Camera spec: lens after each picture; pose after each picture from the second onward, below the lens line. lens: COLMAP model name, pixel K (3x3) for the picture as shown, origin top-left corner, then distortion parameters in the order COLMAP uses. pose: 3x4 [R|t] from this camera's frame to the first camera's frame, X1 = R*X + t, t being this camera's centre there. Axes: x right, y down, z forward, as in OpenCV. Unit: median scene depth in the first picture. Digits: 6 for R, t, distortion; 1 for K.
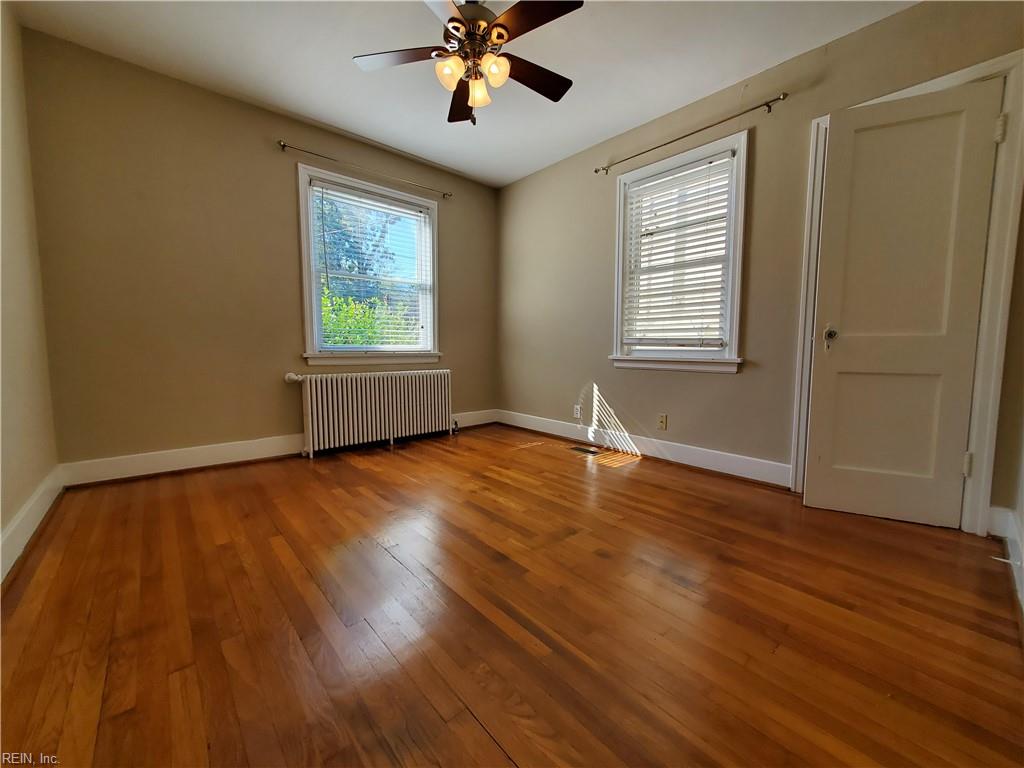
lens RADIAL K [[403.7, 0, 510.9], [0, 403.7, 381.8], [0, 0, 1]] dist [0.005755, -0.000730]
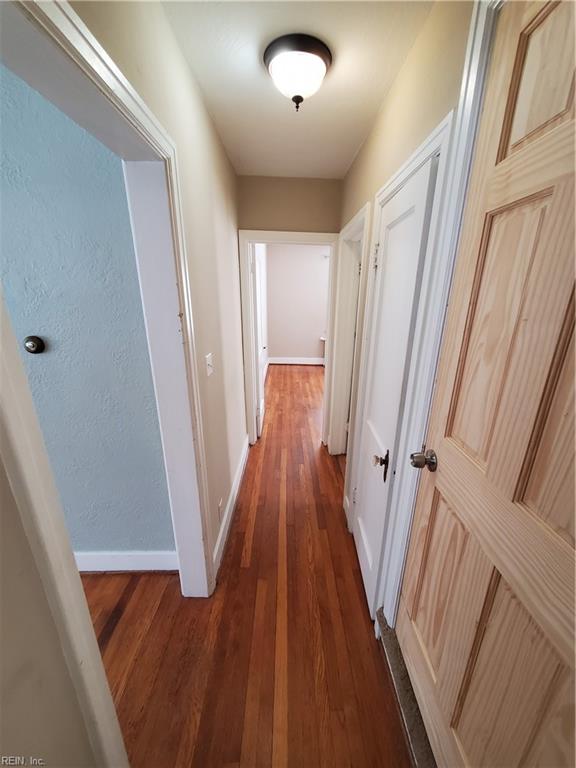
lens RADIAL K [[302.8, 0, 289.1], [0, 302.8, 386.8], [0, 0, 1]] dist [0.005755, -0.000730]
pose [[0.753737, 0.203252, -0.624956, 1.298490], [-0.060541, 0.968402, 0.241933, -0.341382], [0.654382, -0.144519, 0.742226, -1.516674]]
